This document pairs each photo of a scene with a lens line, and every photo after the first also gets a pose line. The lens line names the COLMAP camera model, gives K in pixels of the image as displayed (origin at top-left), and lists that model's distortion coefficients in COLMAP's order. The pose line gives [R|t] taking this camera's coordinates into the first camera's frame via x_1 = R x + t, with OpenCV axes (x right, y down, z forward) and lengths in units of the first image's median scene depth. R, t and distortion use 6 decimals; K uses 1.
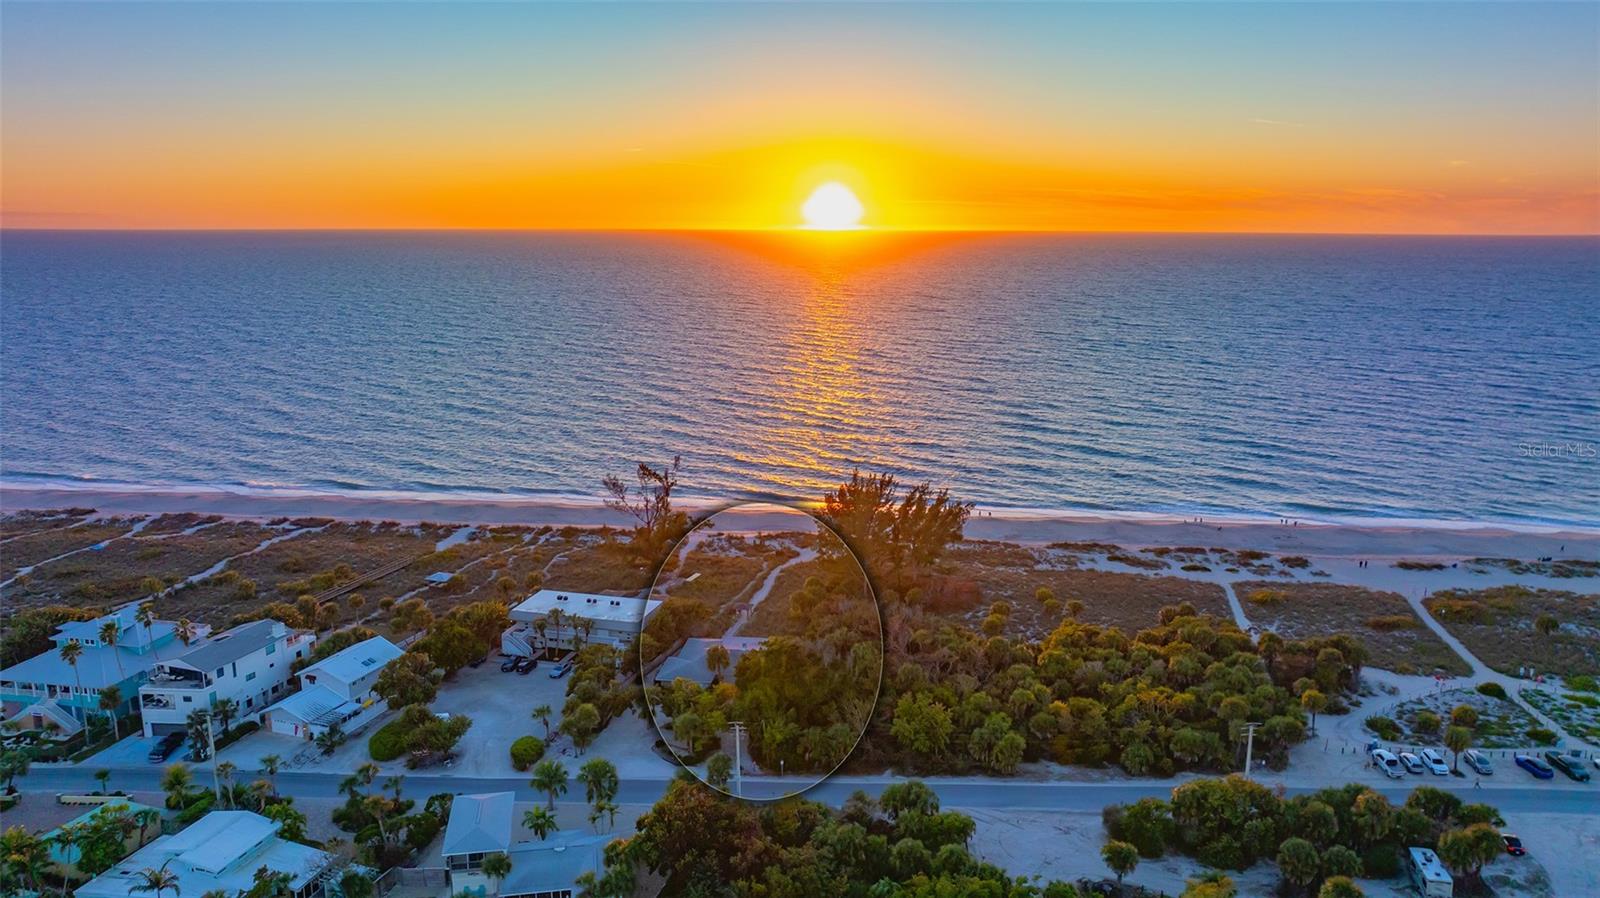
lens RADIAL K [[1136.6, 0, 800.0], [0, 1136.6, 449.0], [0, 0, 1]] dist [-0.017097, -0.004161]
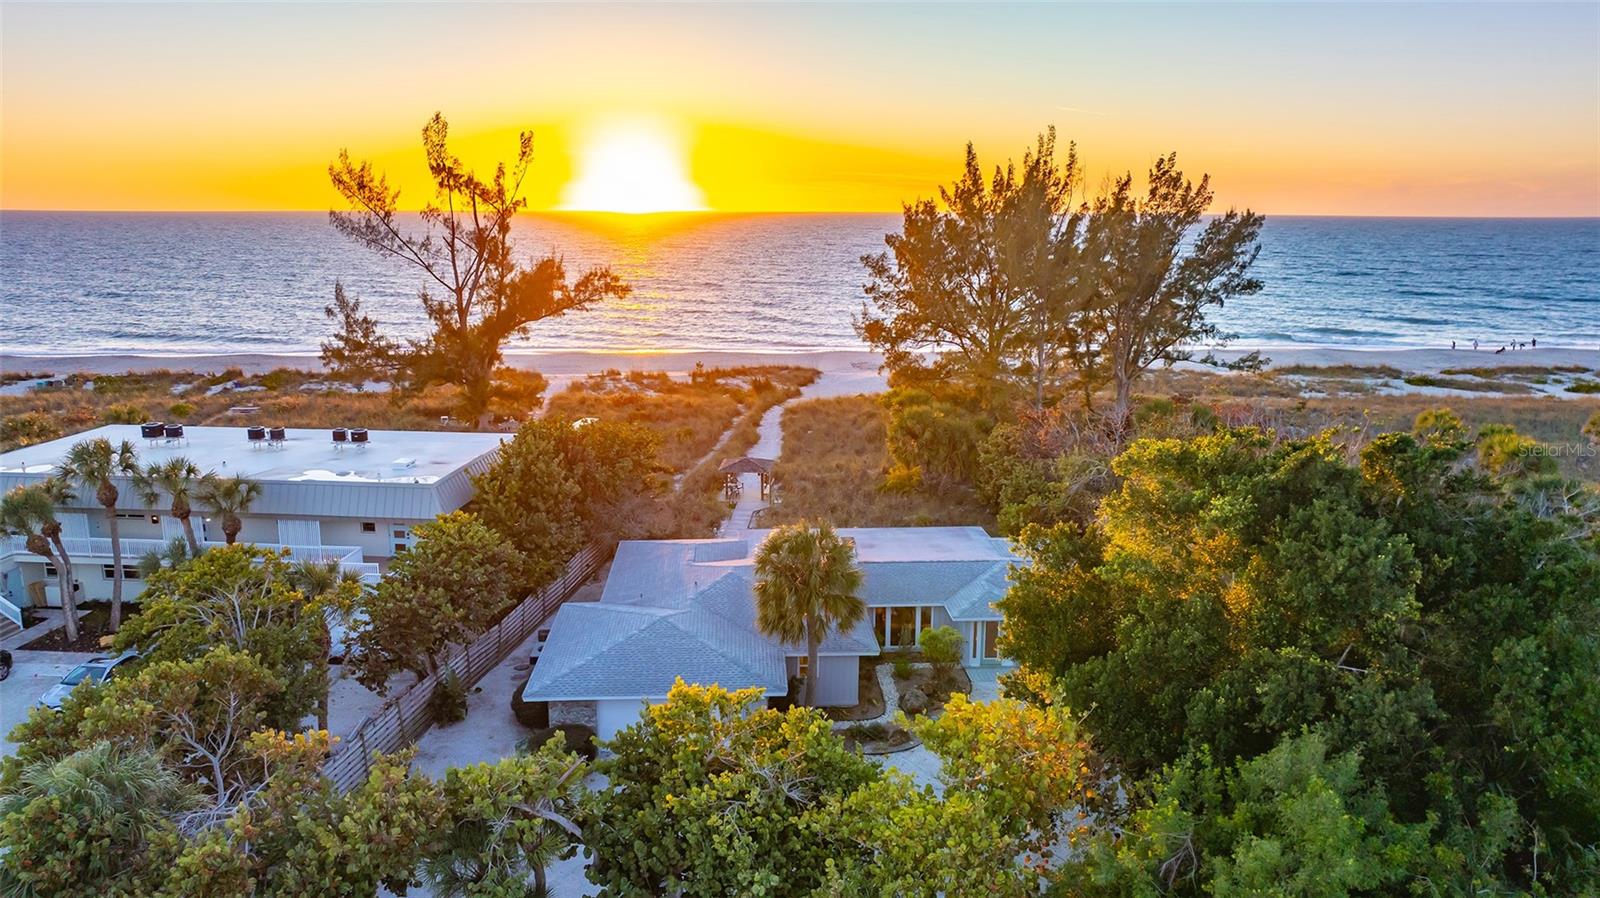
lens RADIAL K [[1120.5, 0, 800.0], [0, 1120.5, 449.0], [0, 0, 1]] dist [-0.019490, -0.000590]
pose [[0.985273, -0.034832, 0.167404, -0.104517], [0.032949, 0.999359, 0.014015, 0.146857], [-0.167785, -0.008293, 0.985789, 0.745581]]
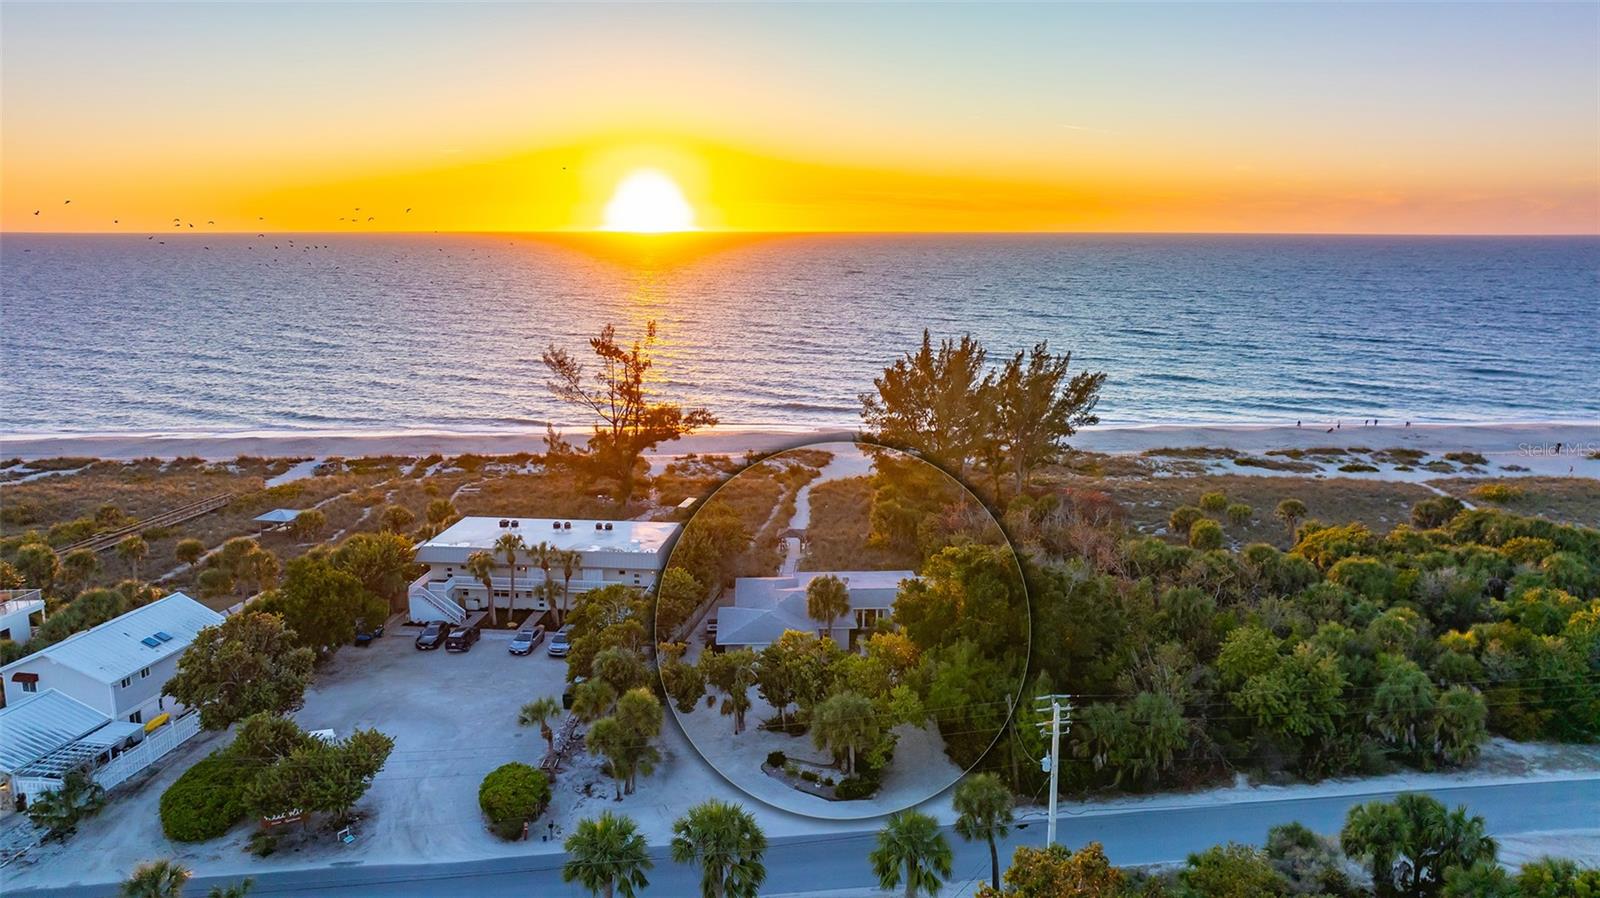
lens RADIAL K [[1131.5, 0, 800.0], [0, 1131.5, 449.0], [0, 0, 1]] dist [-0.051762, 0.060521]
pose [[0.987172, -0.032676, 0.156283, -0.161757], [0.033311, 0.999444, -0.001445, 0.105698], [-0.156149, 0.006633, 0.987711, 0.432733]]
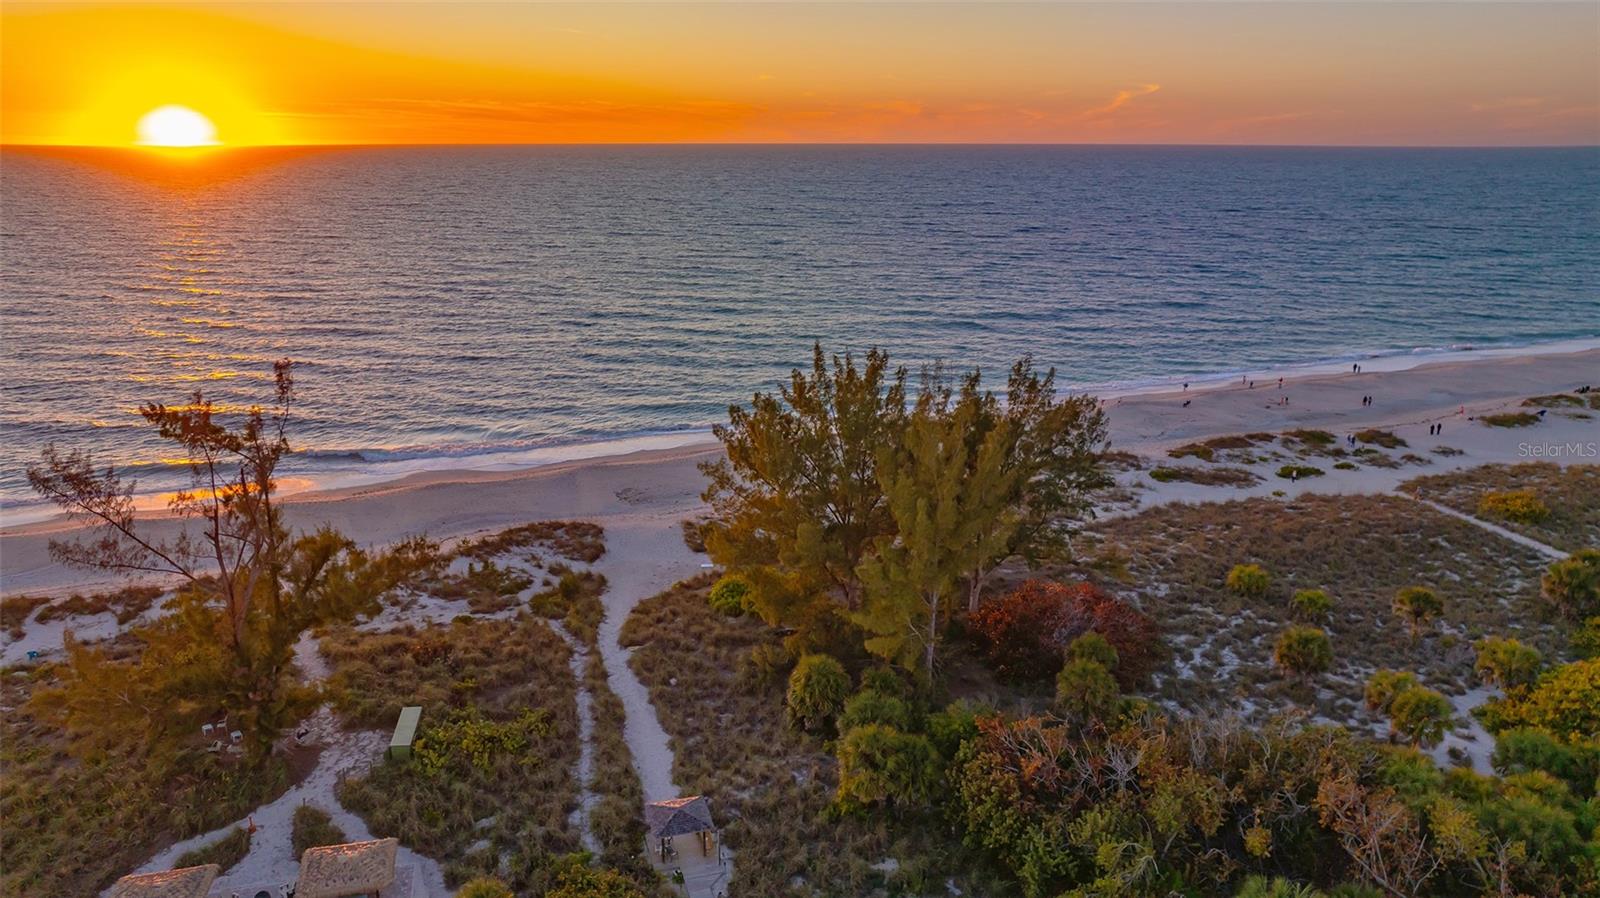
lens RADIAL K [[1124.3, 0, 800.0], [0, 1124.3, 449.0], [0, 0, 1]] dist [-0.004114, -0.000076]
pose [[0.863225, -0.136046, 0.486143, -0.176224], [0.100314, 0.990025, 0.098933, 0.017431], [-0.494753, -0.036634, 0.868261, 0.829253]]
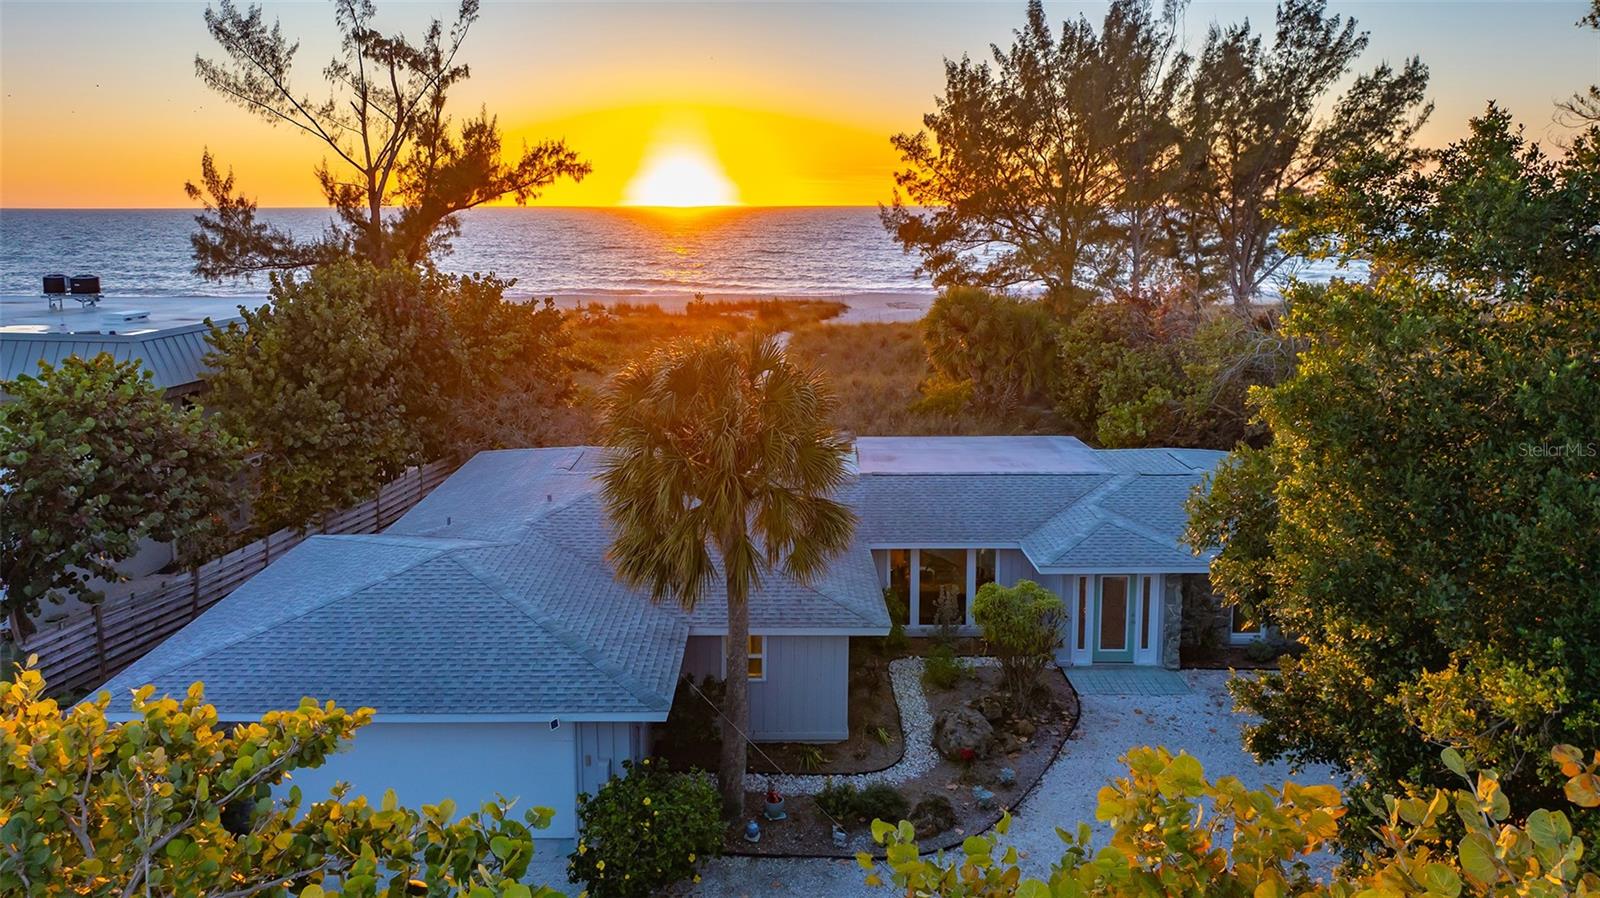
lens RADIAL K [[1148.2, 0, 778.2], [0, 1148.2, 352.2], [0, 0, 1]] dist [-0.008411, -0.000697]
pose [[0.993519, -0.021855, 0.111543, -0.074921], [0.029902, 0.997029, -0.070991, 0.172323], [-0.109661, 0.073866, 0.991221, 0.854319]]
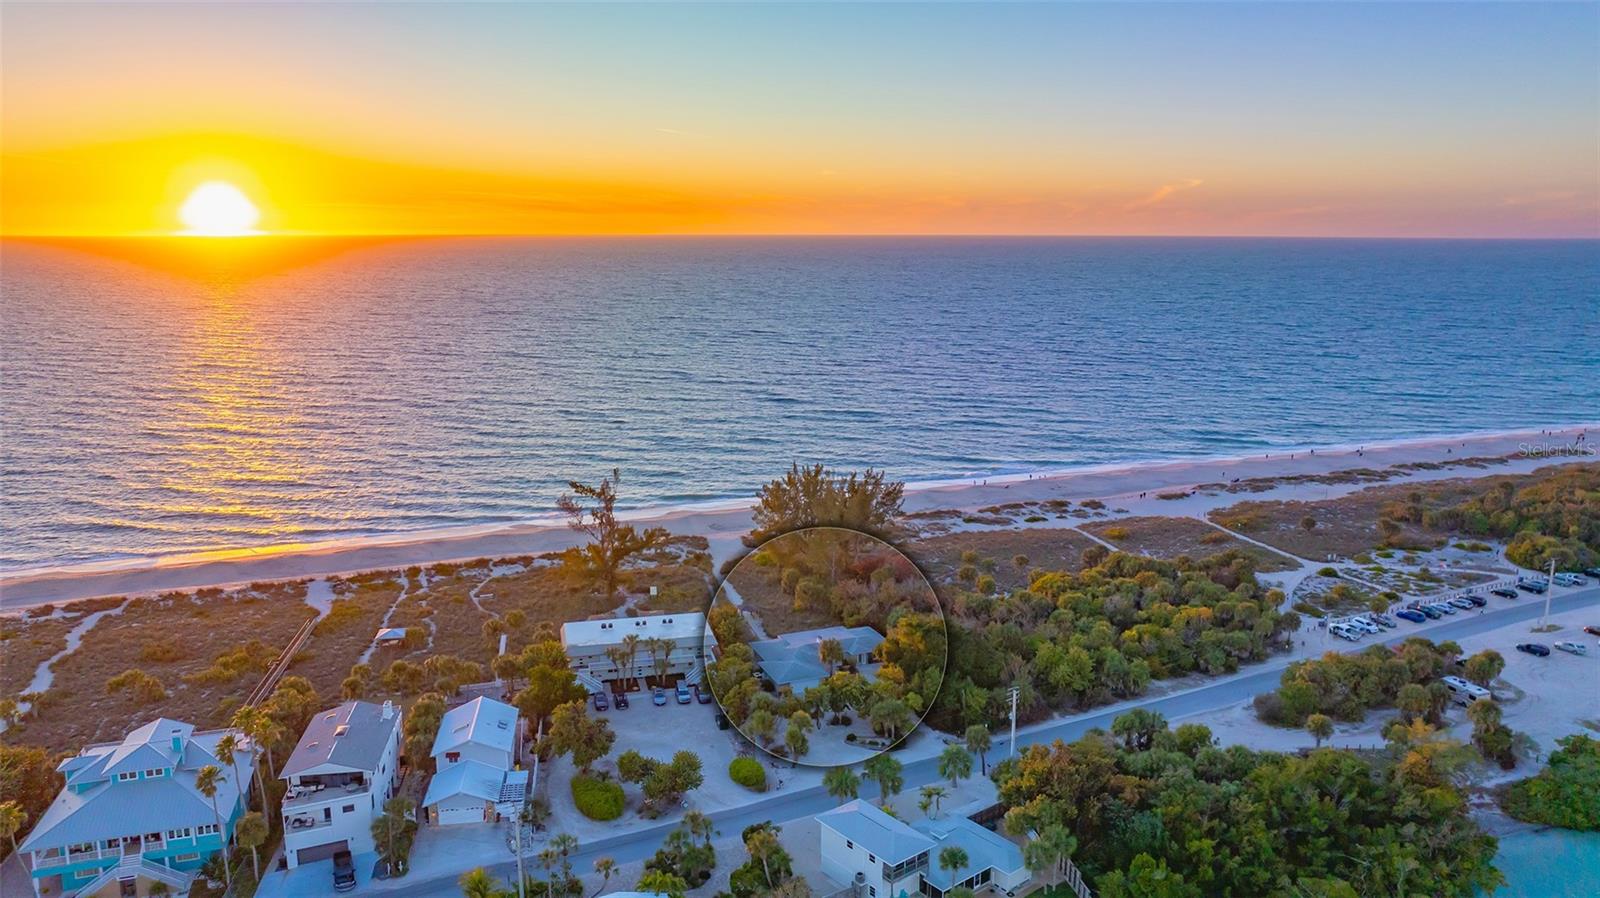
lens RADIAL K [[1136.6, 0, 800.0], [0, 1136.6, 449.0], [0, 0, 1]] dist [-0.017097, -0.004161]
pose [[0.876197, -0.093764, 0.472744, -0.535113], [0.095067, 0.995245, 0.021197, -0.019921], [-0.472484, 0.026369, 0.880945, 0.103772]]
